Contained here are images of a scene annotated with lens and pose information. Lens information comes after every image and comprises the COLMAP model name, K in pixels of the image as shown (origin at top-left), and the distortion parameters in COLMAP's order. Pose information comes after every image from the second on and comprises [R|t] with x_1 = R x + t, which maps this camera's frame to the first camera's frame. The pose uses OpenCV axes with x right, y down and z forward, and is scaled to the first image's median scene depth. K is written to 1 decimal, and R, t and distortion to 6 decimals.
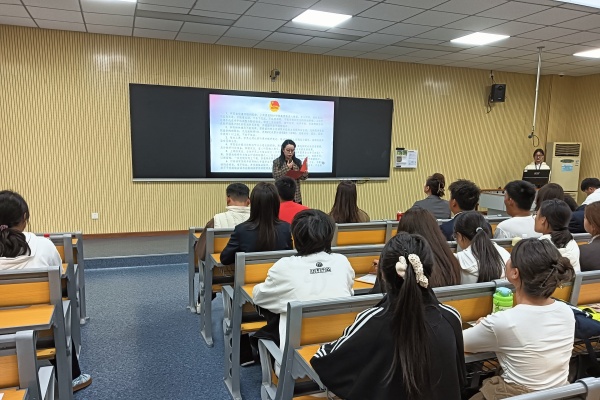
lens RADIAL K [[483.9, 0, 300.0], [0, 483.9, 200.0], [0, 0, 1]] dist [-0.002668, -0.003765]
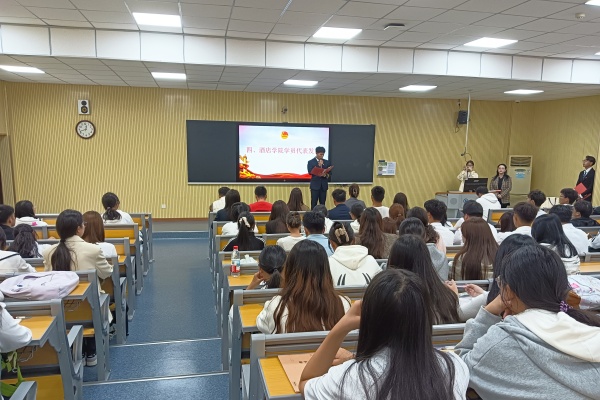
lens RADIAL K [[470.1, 0, 299.4], [0, 470.1, 178.4], [0, 0, 1]] dist [-0.007142, -0.007185]
pose [[0.987752, 0.009599, -0.155736, 0.190787], [-0.015341, 0.999244, -0.035709, -0.007573], [0.155276, 0.037661, 0.987153, -0.330499]]
